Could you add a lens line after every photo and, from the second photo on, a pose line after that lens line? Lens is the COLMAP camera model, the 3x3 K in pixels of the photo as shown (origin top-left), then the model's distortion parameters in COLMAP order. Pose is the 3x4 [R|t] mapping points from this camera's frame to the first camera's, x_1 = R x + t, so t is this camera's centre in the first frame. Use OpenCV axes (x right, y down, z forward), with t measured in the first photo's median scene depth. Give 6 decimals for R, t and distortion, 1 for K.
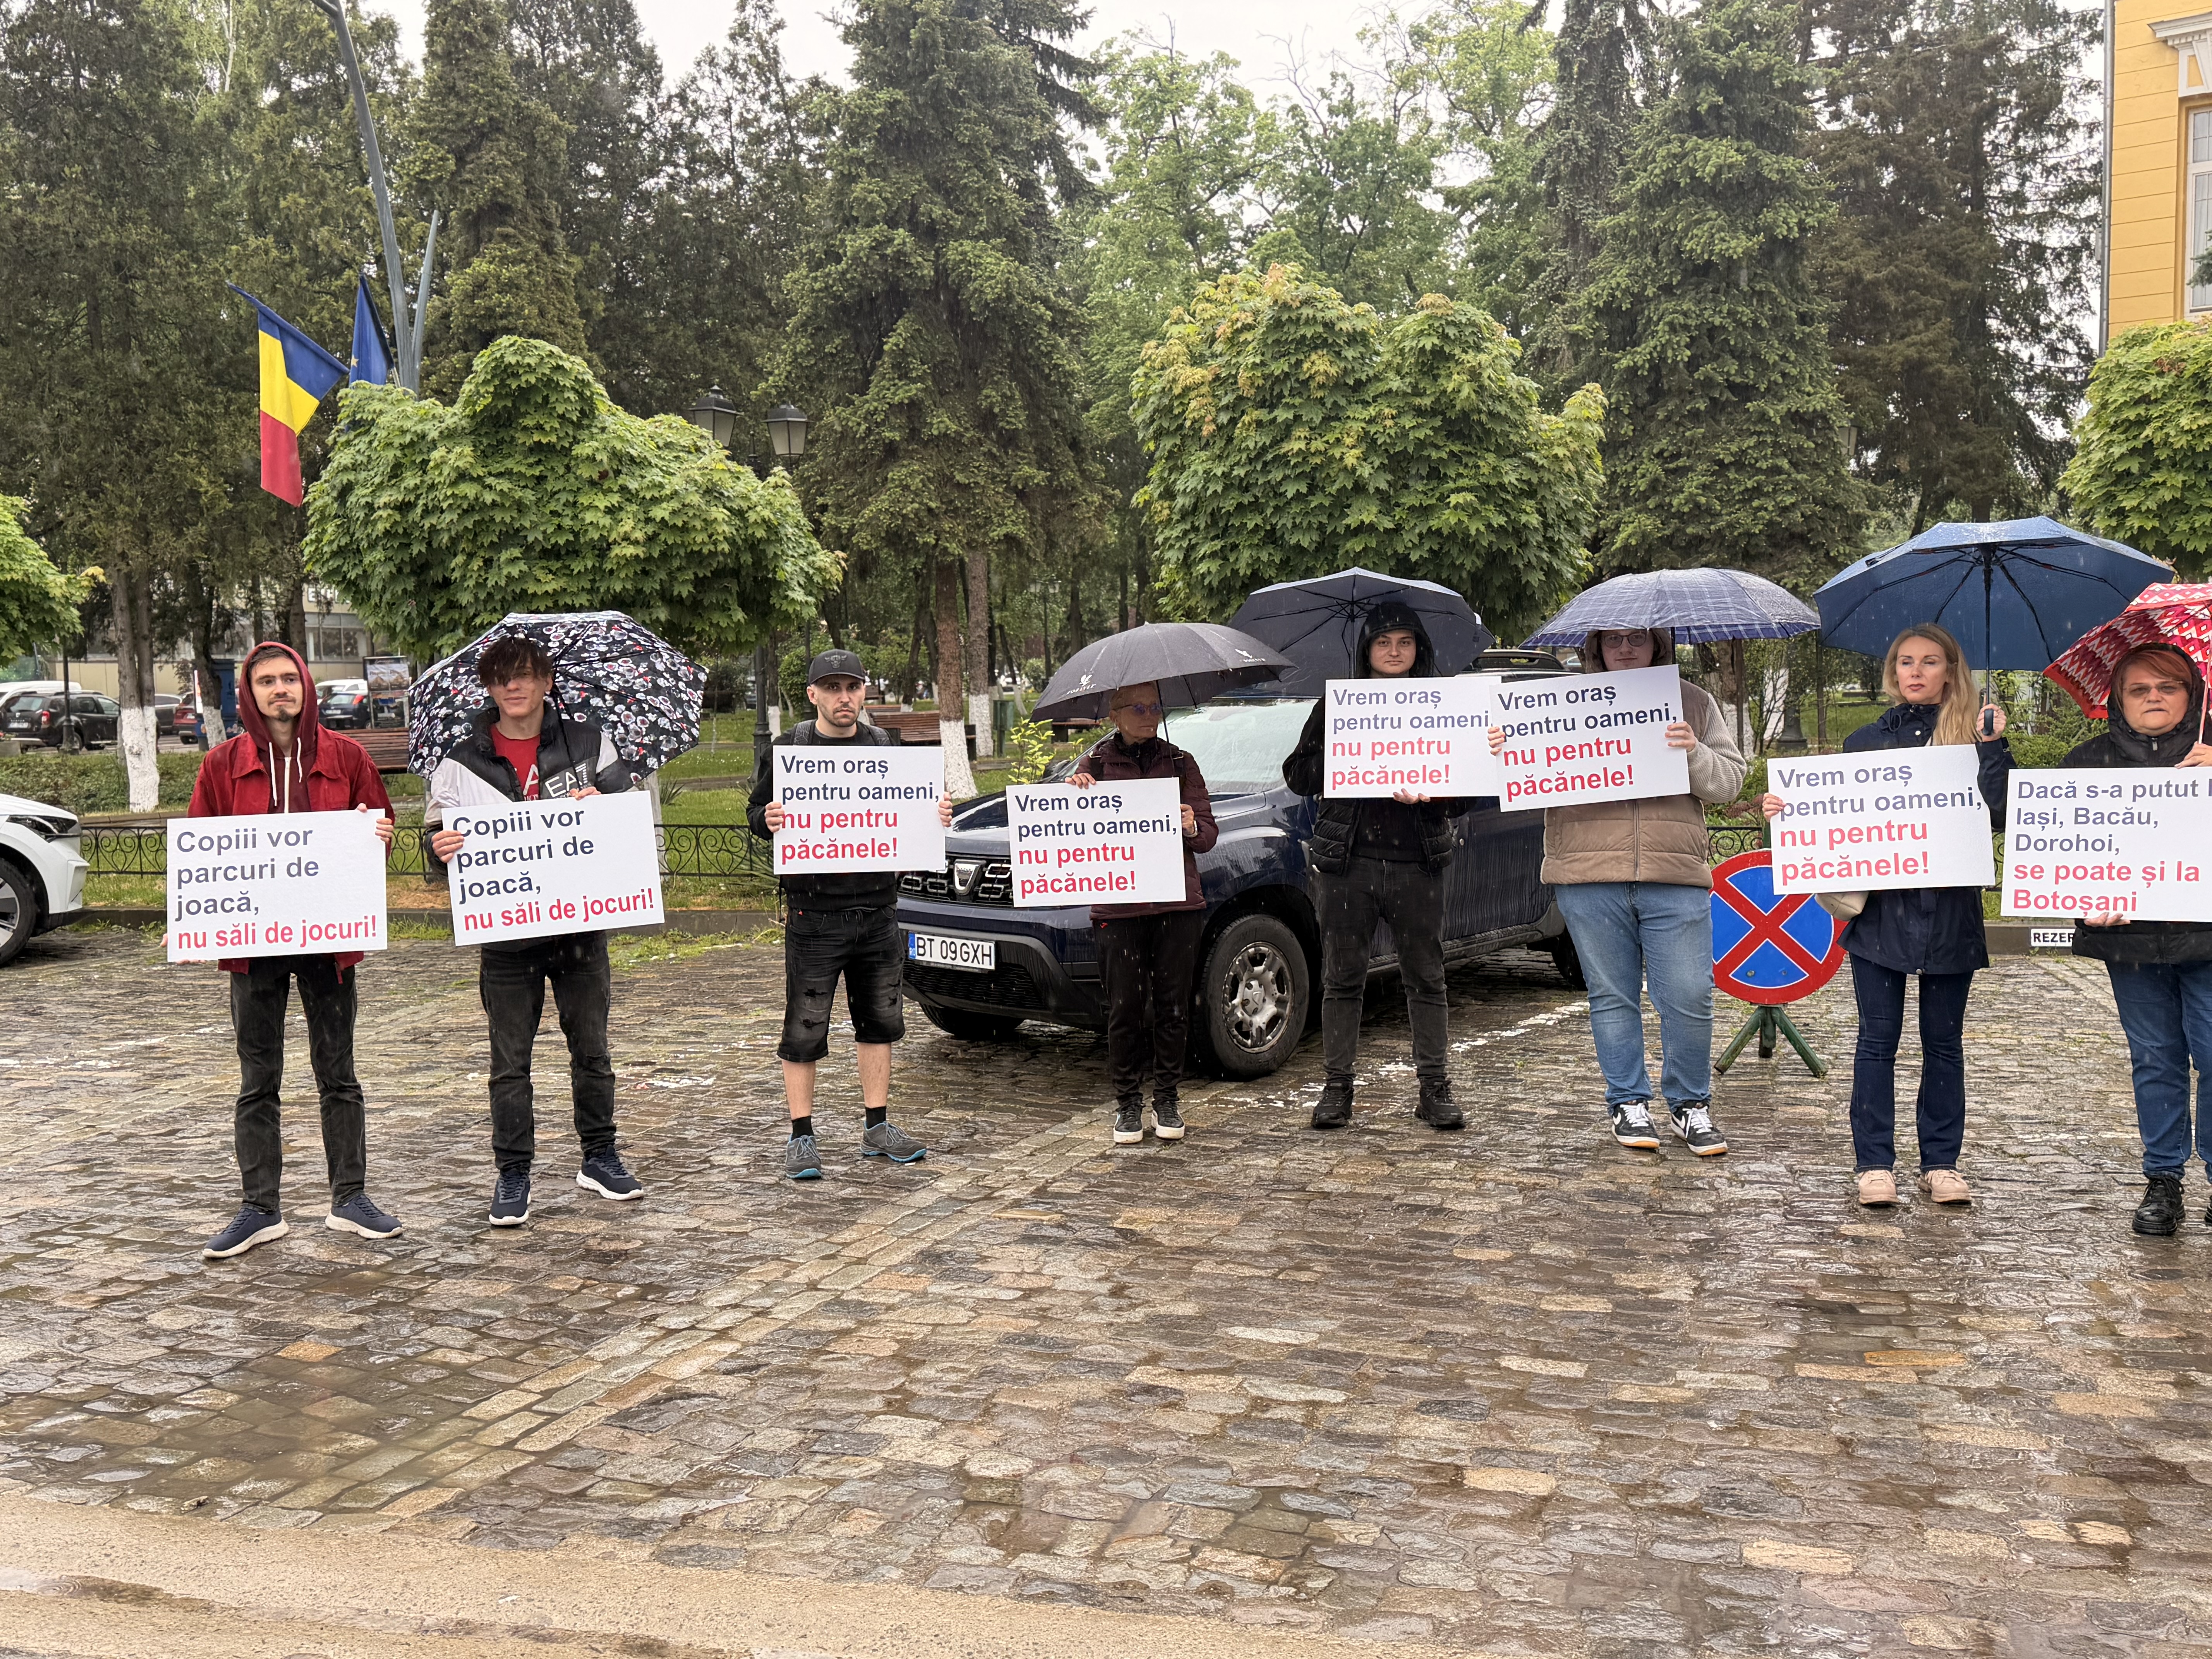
lens RADIAL K [[1995.7, 0, 1122.6], [0, 1995.7, 841.5], [0, 0, 1]] dist [0.184749, -0.383588]
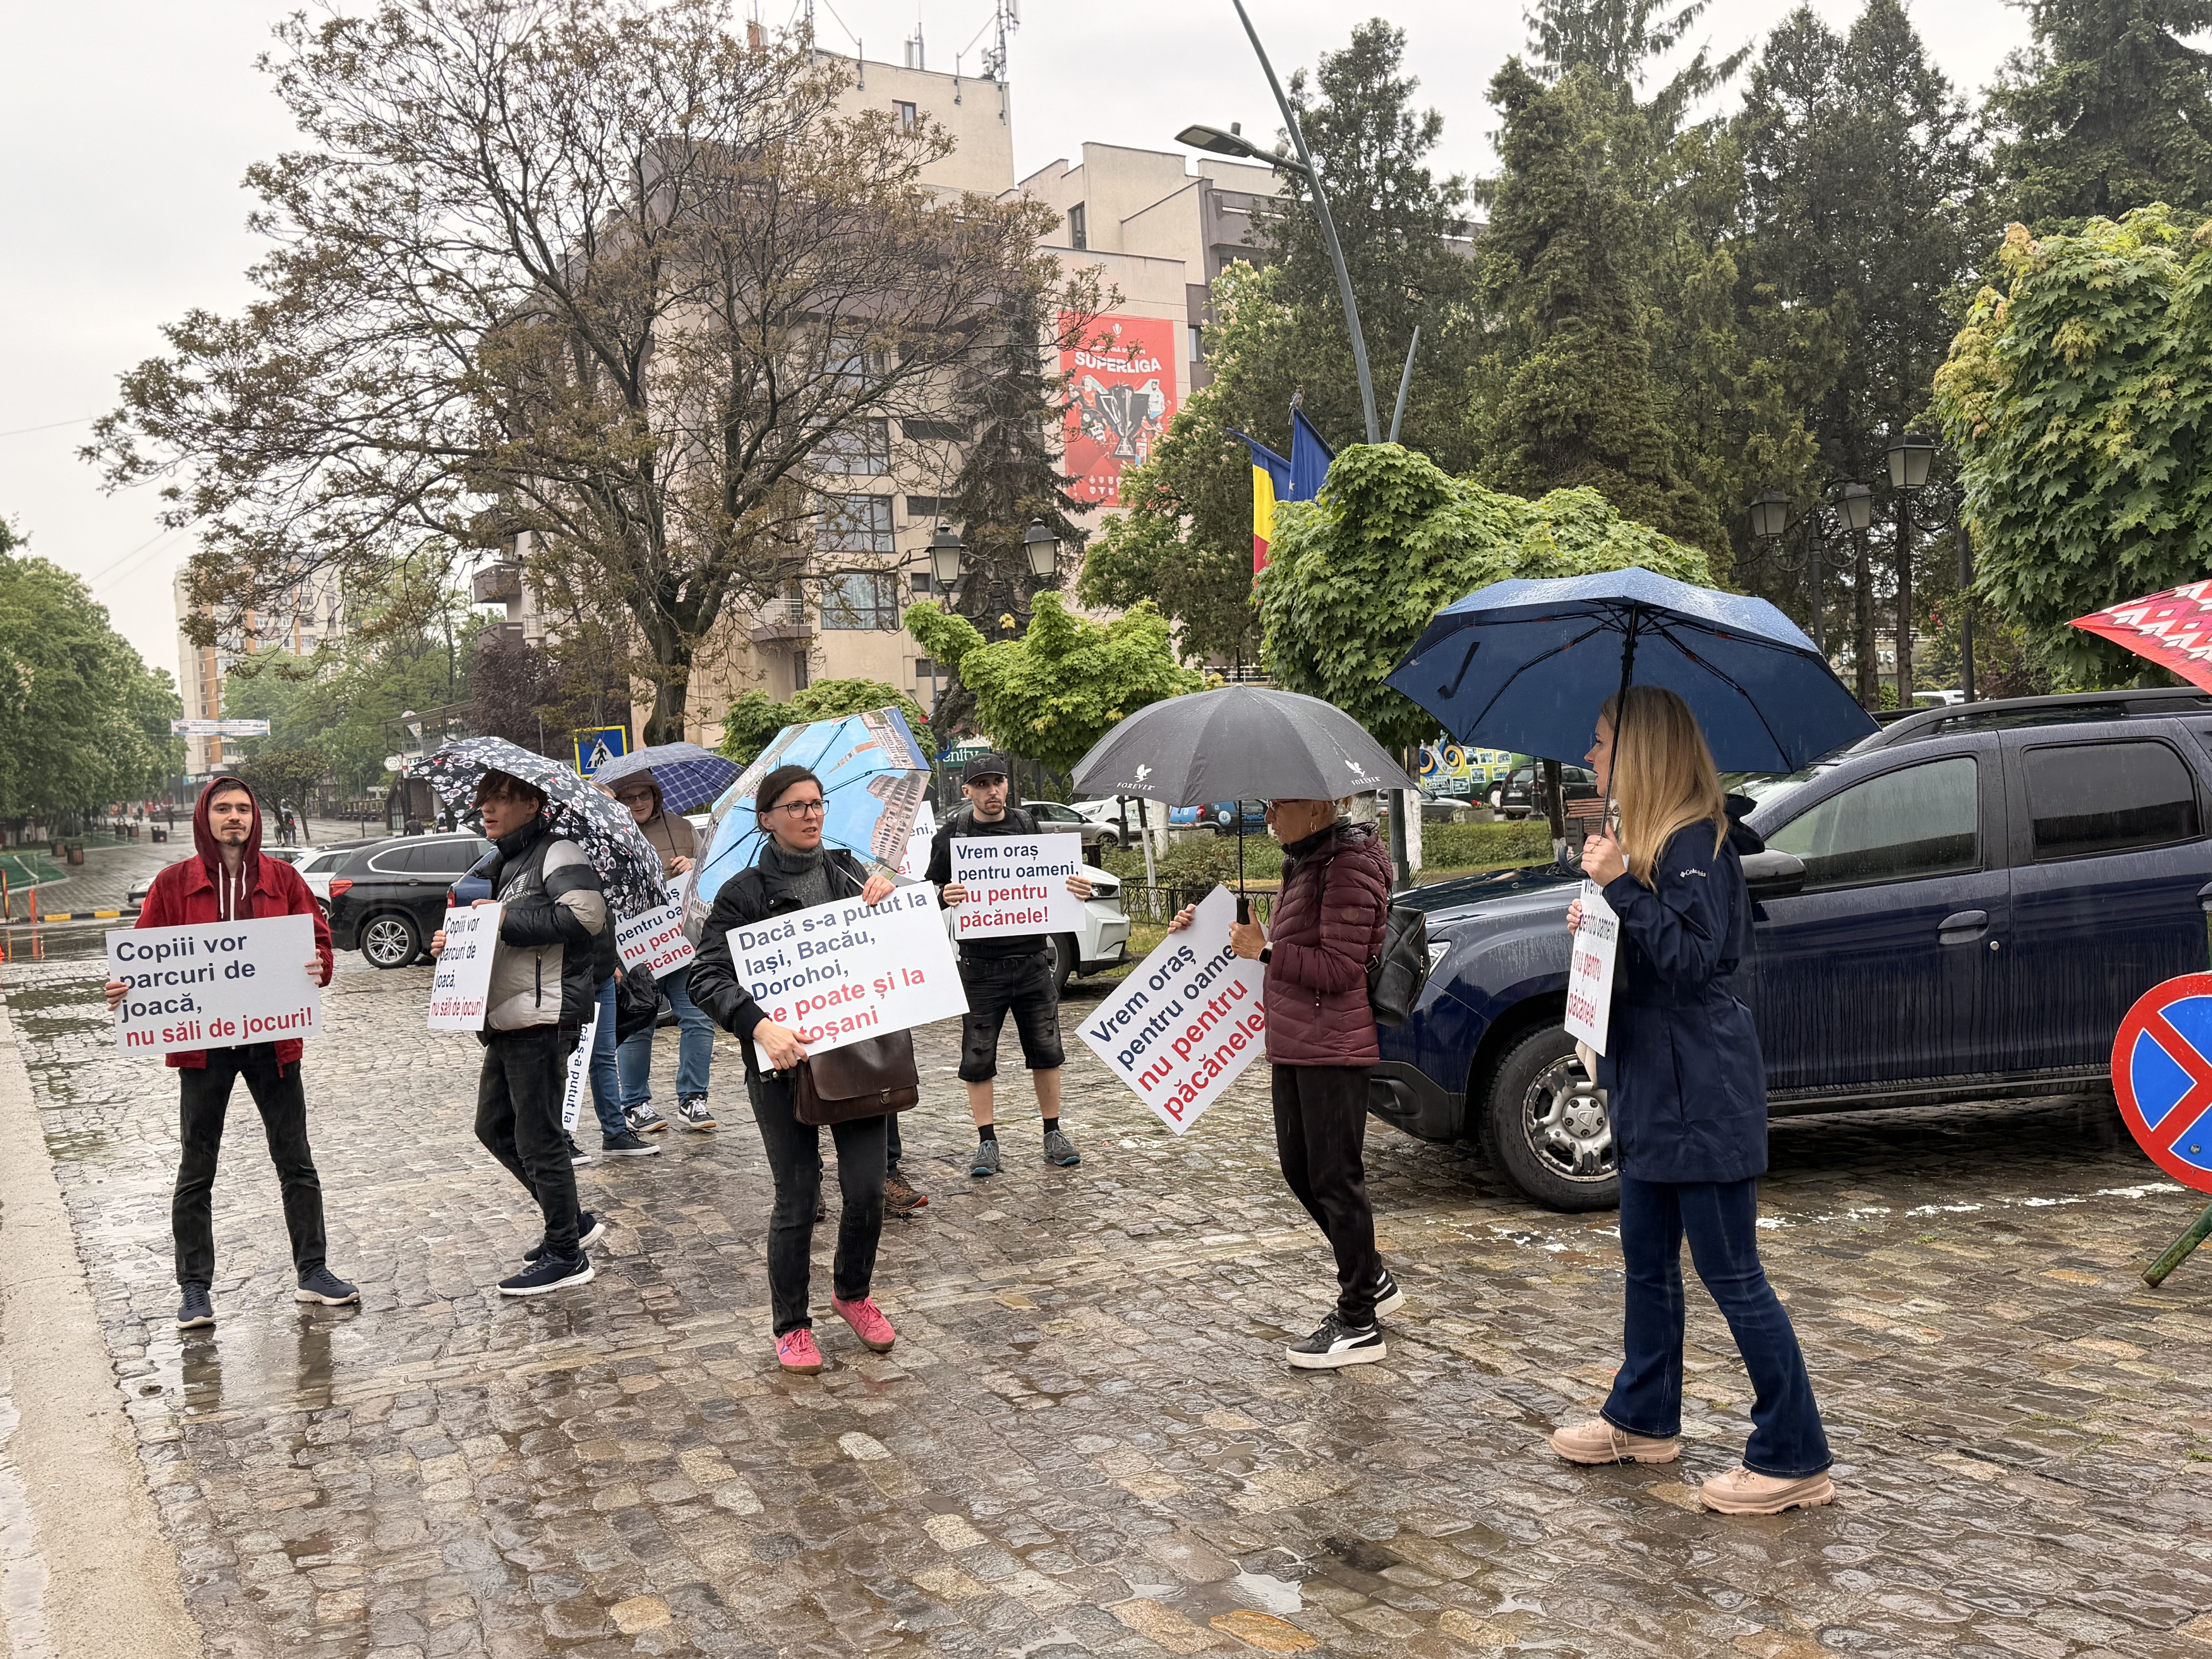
lens RADIAL K [[1995.7, 0, 1122.6], [0, 1995.7, 841.5], [0, 0, 1]] dist [0.184749, -0.383588]
pose [[0.714736, -0.003300, -0.699387, 0.466989], [-0.015299, 0.999676, -0.020351, -0.018033], [0.699227, 0.025246, 0.714454, 0.202612]]
